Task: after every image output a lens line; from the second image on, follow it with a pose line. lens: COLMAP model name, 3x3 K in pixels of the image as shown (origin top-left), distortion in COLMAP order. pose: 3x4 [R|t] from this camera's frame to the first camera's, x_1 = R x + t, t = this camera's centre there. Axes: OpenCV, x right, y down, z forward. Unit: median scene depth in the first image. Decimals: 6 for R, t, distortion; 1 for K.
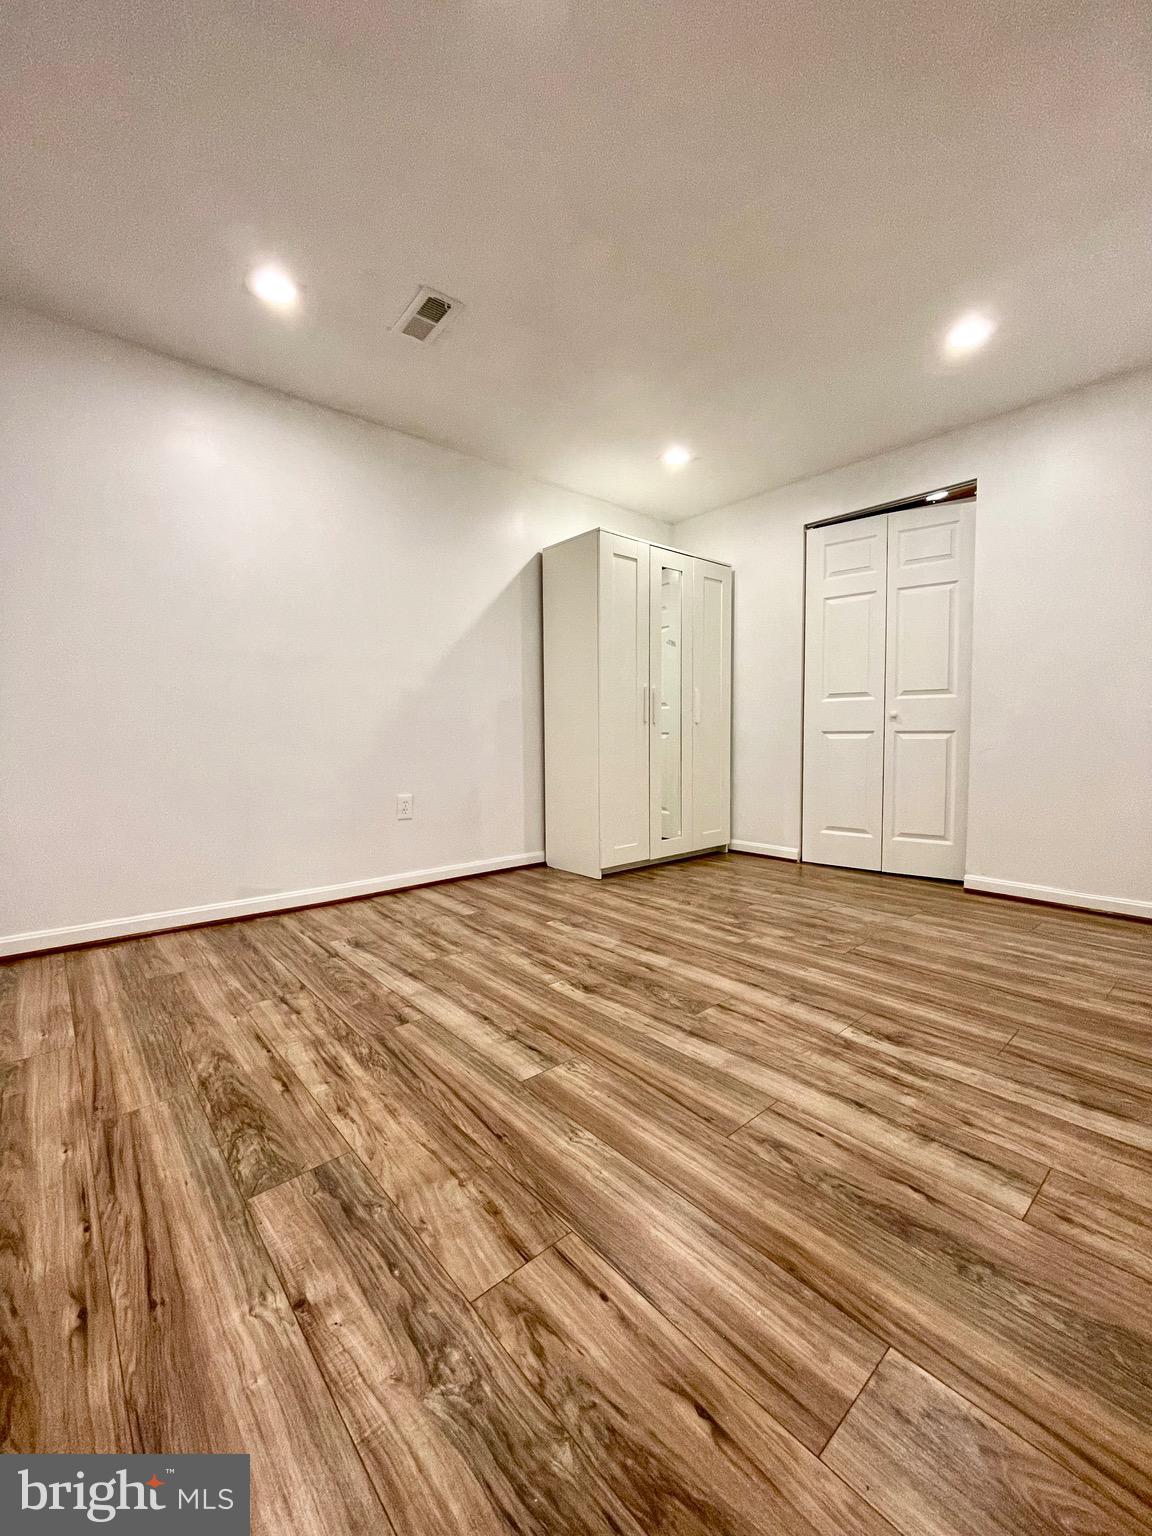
lens RADIAL K [[623.6, 0, 573.8], [0, 623.6, 765.9], [0, 0, 1]] dist [-0.004436, 0.002517]
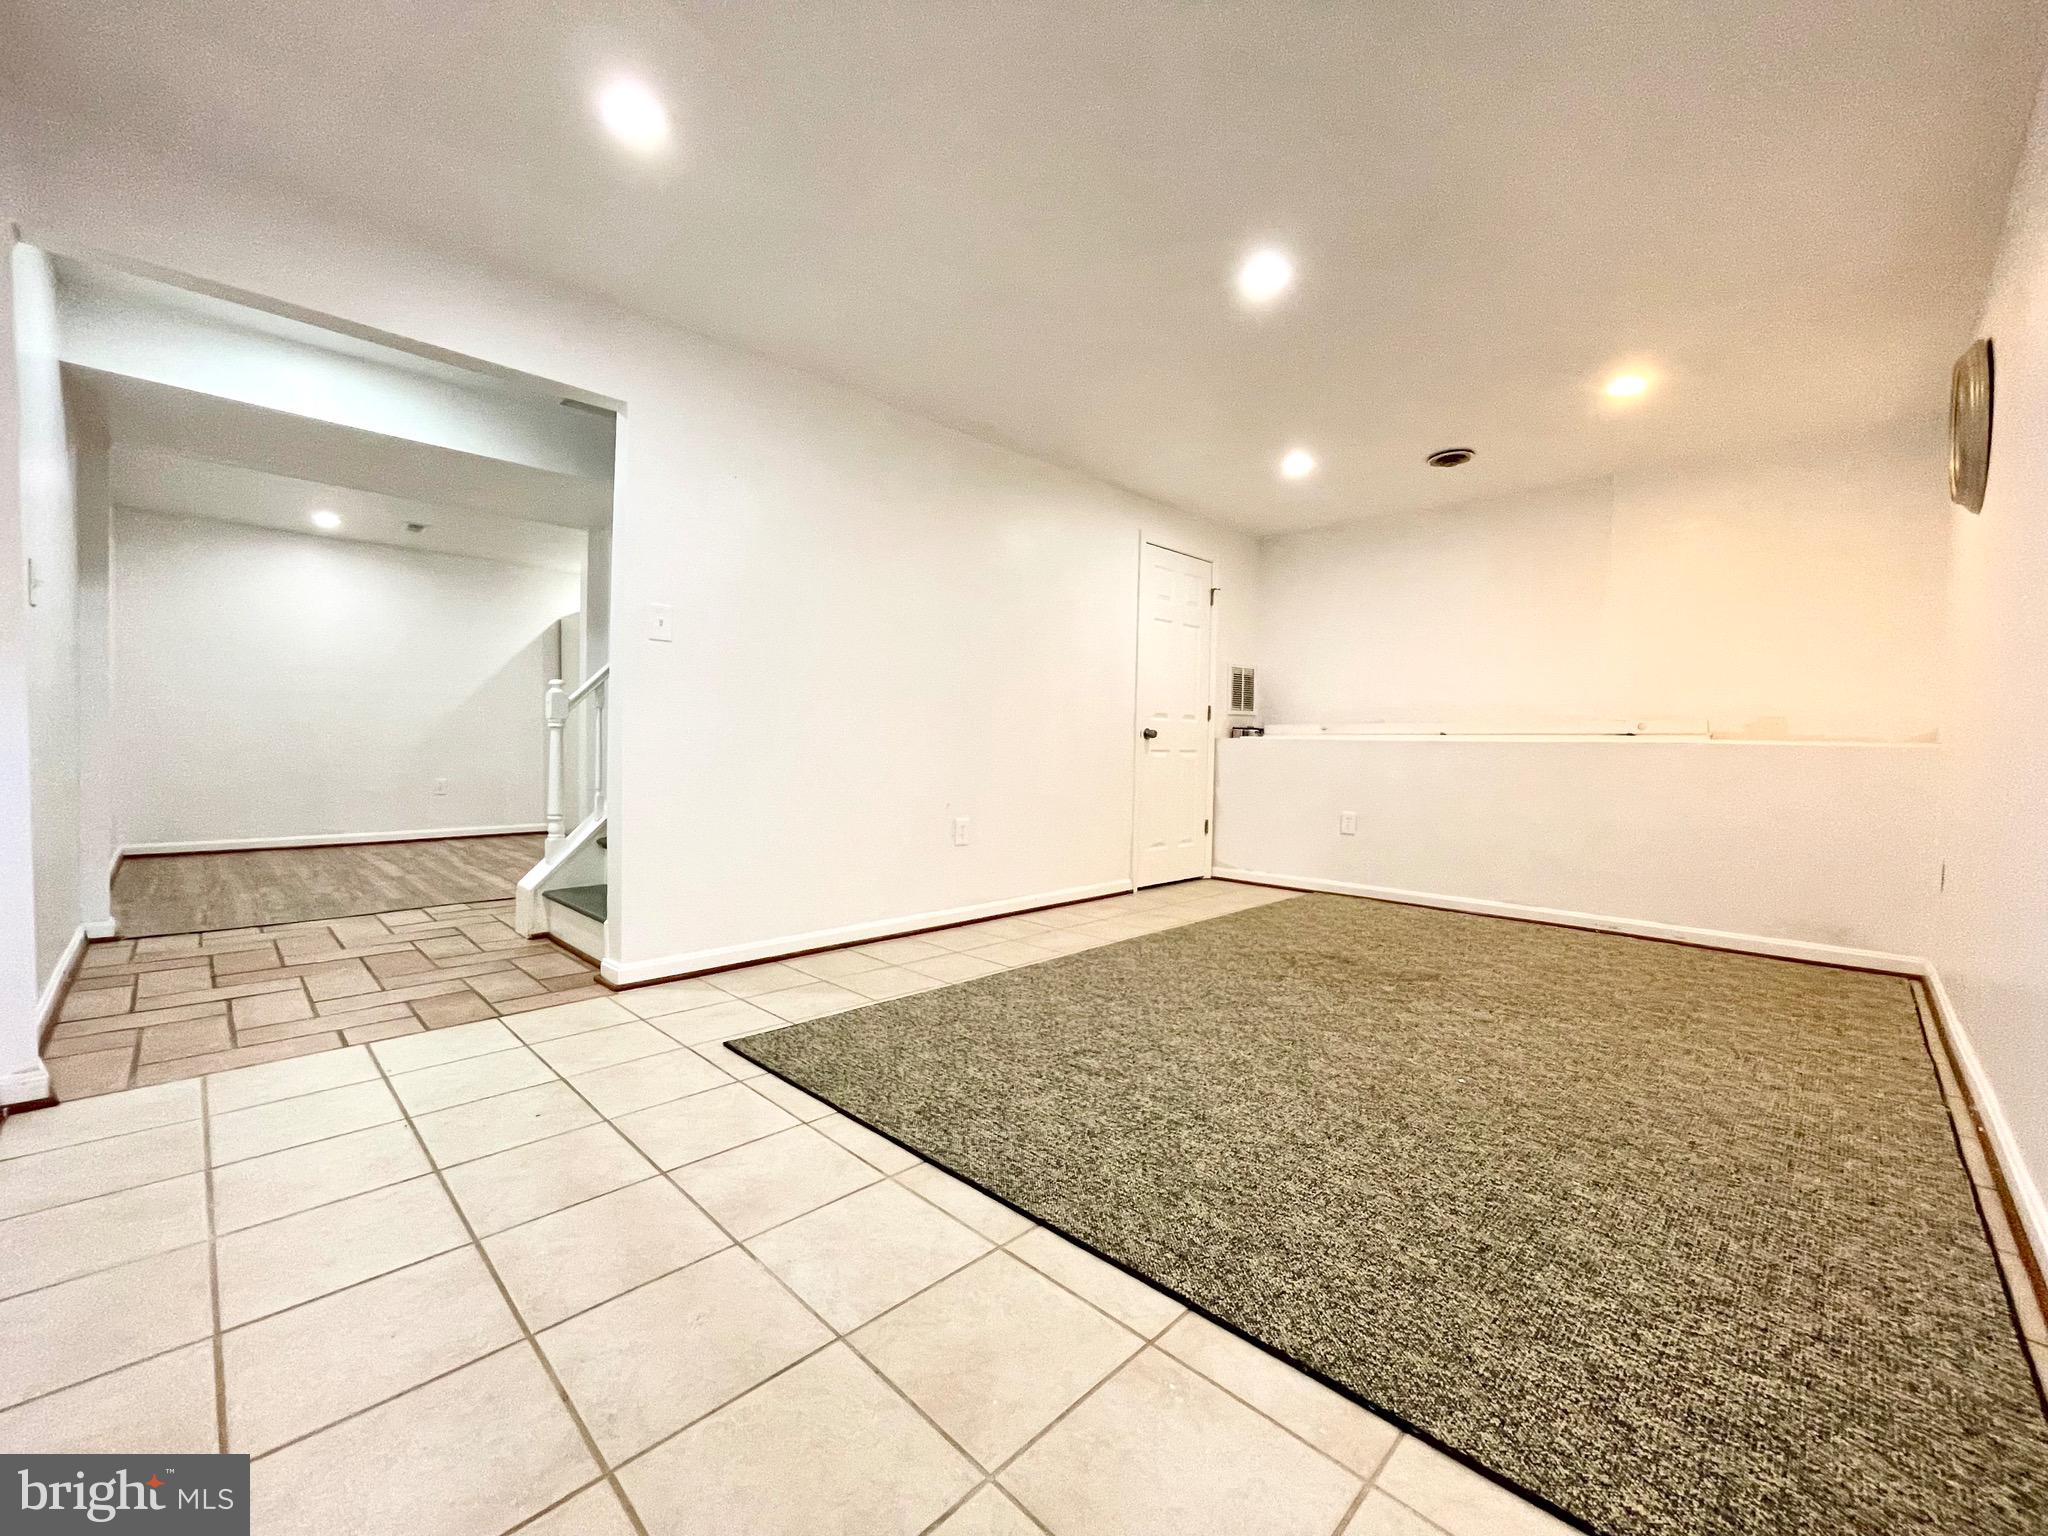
lens RADIAL K [[831.5, 0, 1015.5], [0, 831.5, 753.2], [0, 0, 1]] dist [-0.004436, 0.002517]
pose [[0.997986, -0.000255, 0.063440, 1.560641], [0.003358, 0.998802, -0.048816, 0.130950], [-0.063352, 0.048931, 0.996791, -1.764101]]
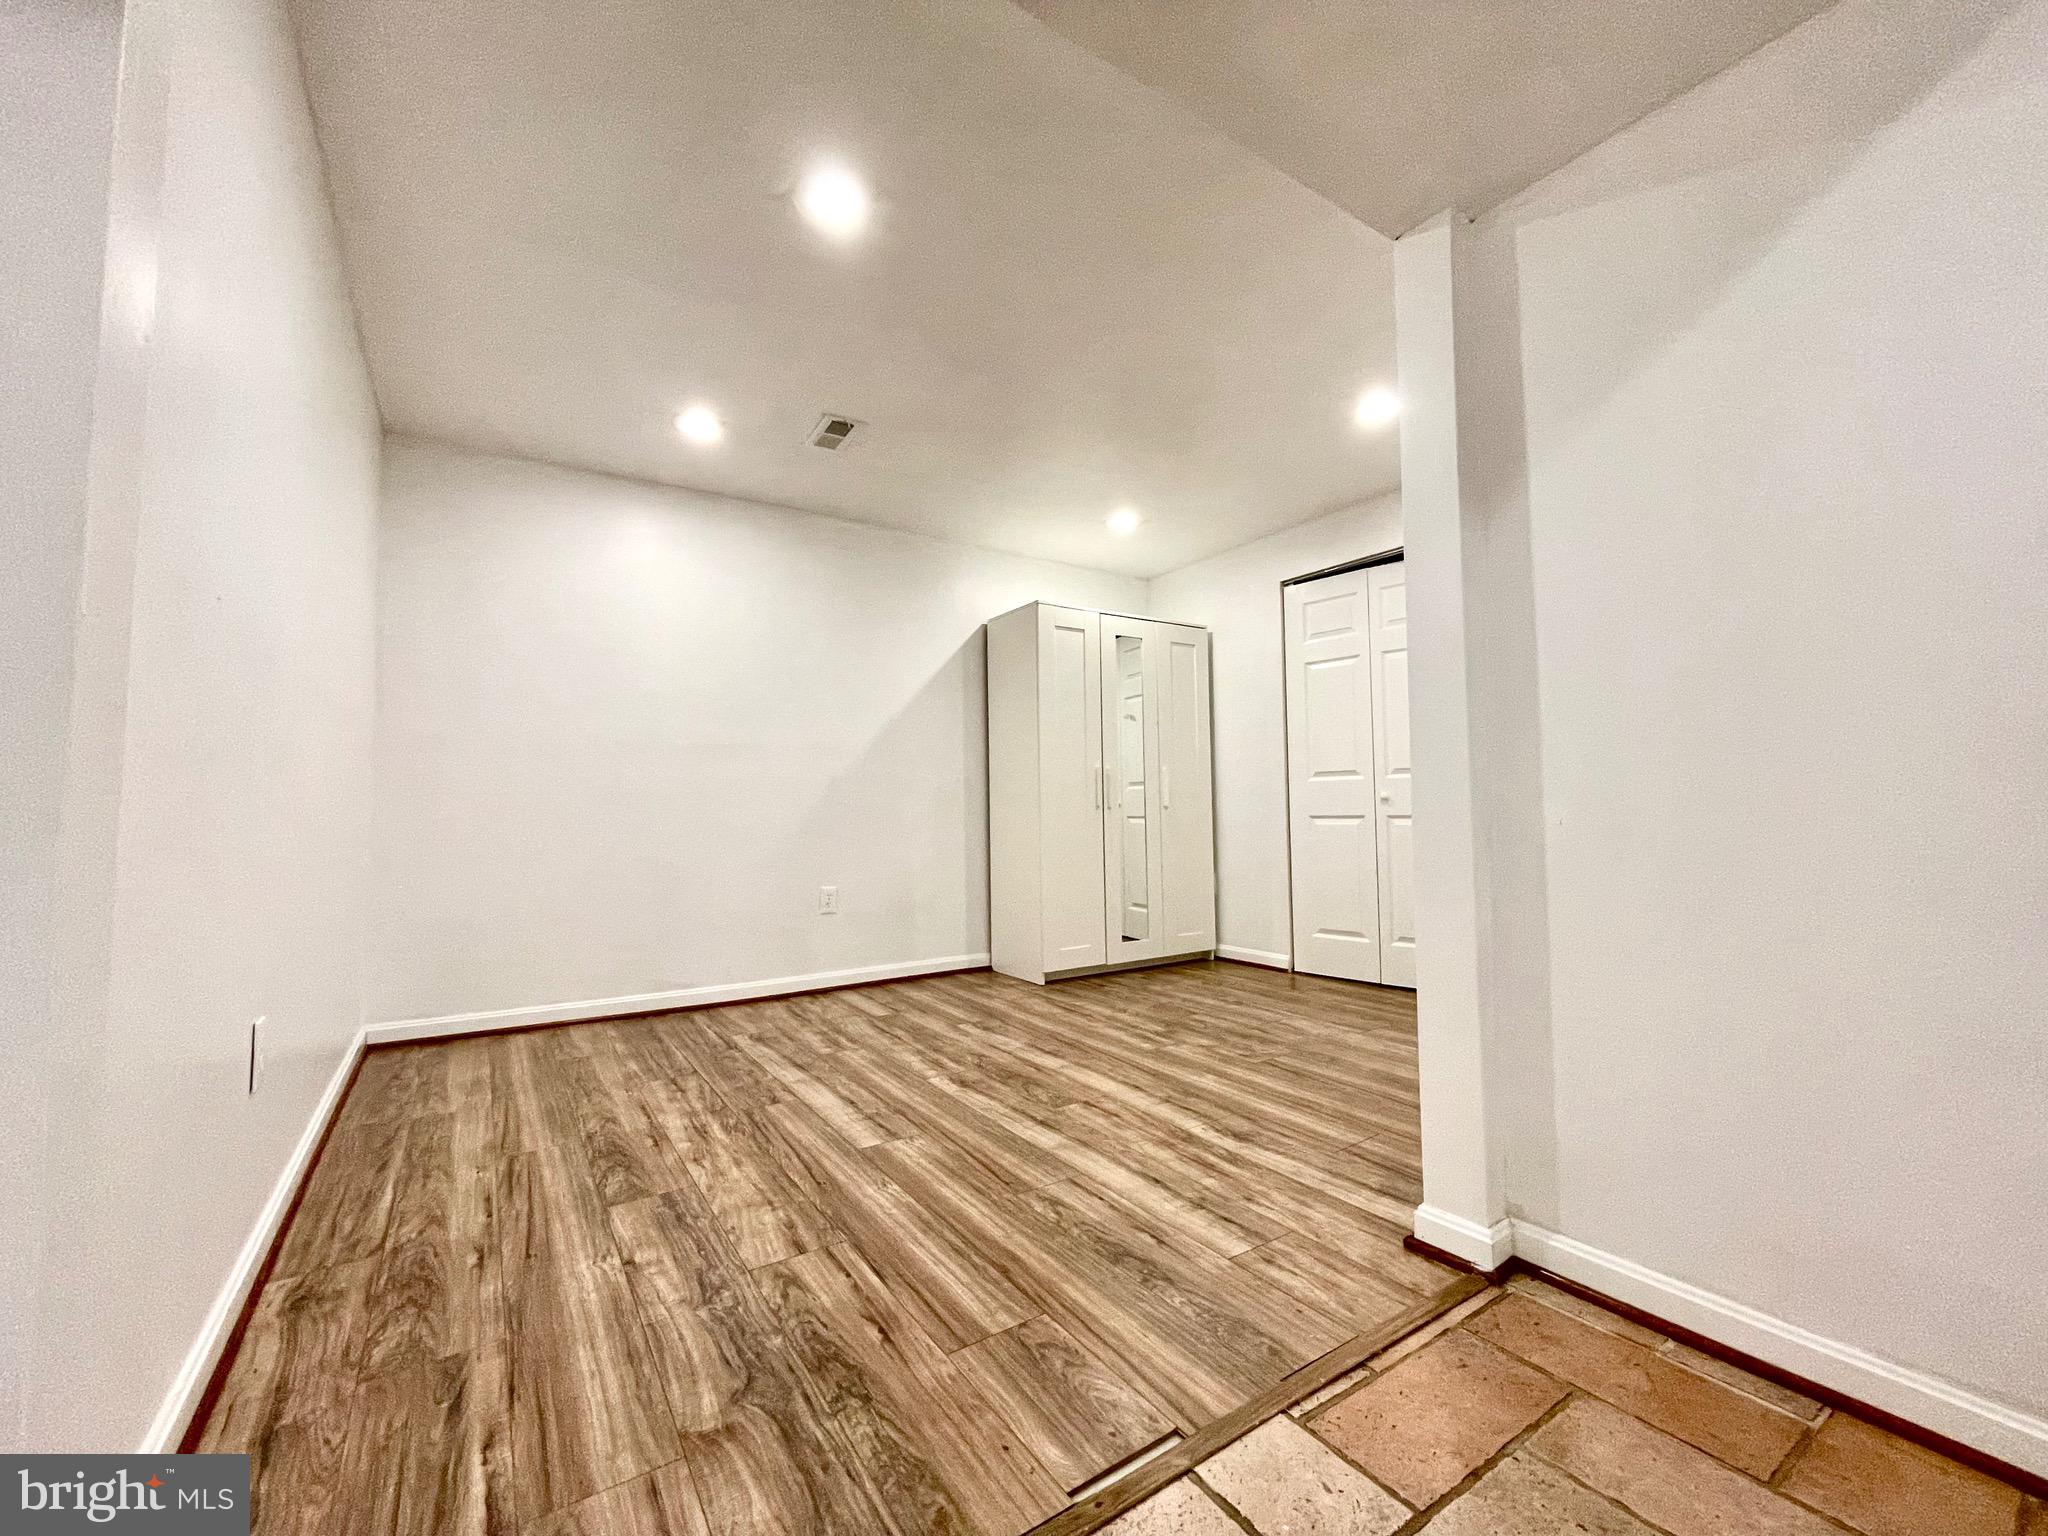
lens RADIAL K [[831.5, 0, 1019.1], [0, 831.5, 771.8], [0, 0, 1]] dist [-0.004436, 0.002517]
pose [[0.991068, -0.012016, -0.132812, 0.271951], [-0.001035, 0.995209, -0.097765, -0.006882], [0.133350, 0.097029, 0.986308, -0.318843]]
